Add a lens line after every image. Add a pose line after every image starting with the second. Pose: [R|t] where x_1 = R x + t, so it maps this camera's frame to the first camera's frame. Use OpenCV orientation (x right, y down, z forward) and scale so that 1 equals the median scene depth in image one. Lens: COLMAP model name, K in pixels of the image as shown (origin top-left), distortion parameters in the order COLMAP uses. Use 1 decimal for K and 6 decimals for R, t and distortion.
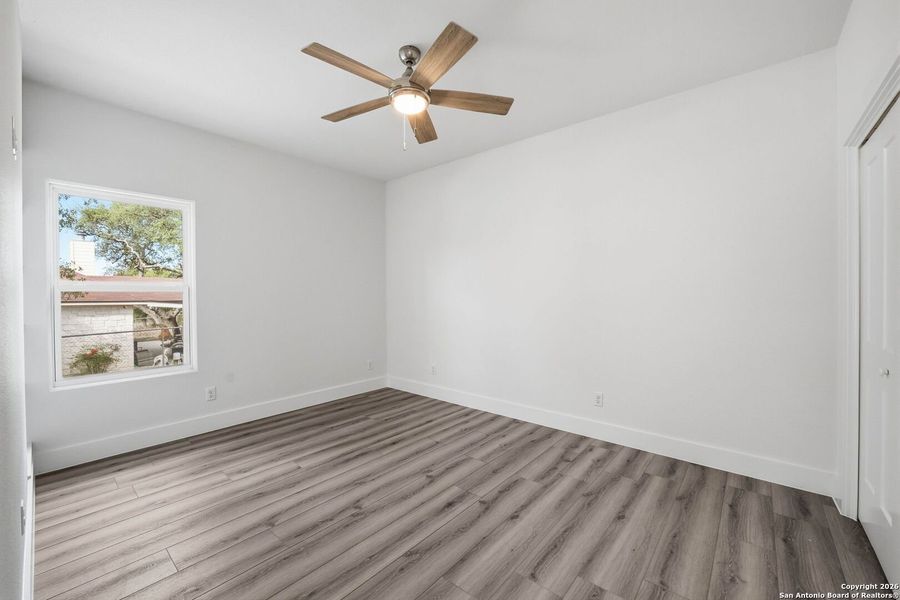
lens RADIAL K [[356.5, 0, 450.0], [0, 356.5, 300.0], [0, 0, 1]] dist [-0.024110, 0.000310]
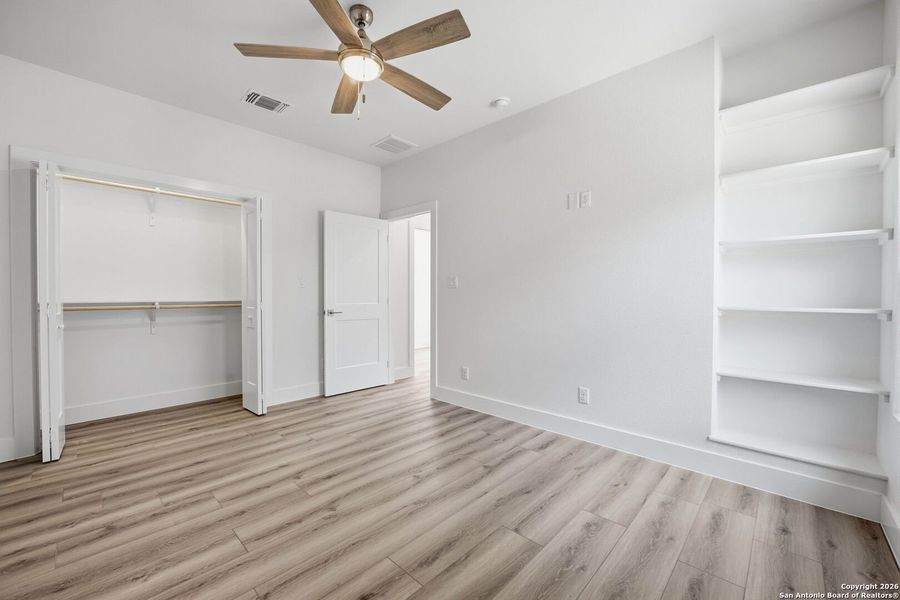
lens RADIAL K [[356.5, 0, 450.0], [0, 356.5, 300.0], [0, 0, 1]] dist [-0.024110, 0.000310]
pose [[-0.998424, 0.000041, 0.056116, -0.372723], [0.001885, 0.999460, 0.032818, 0.021474], [-0.056085, 0.032872, -0.997885, 1.813625]]
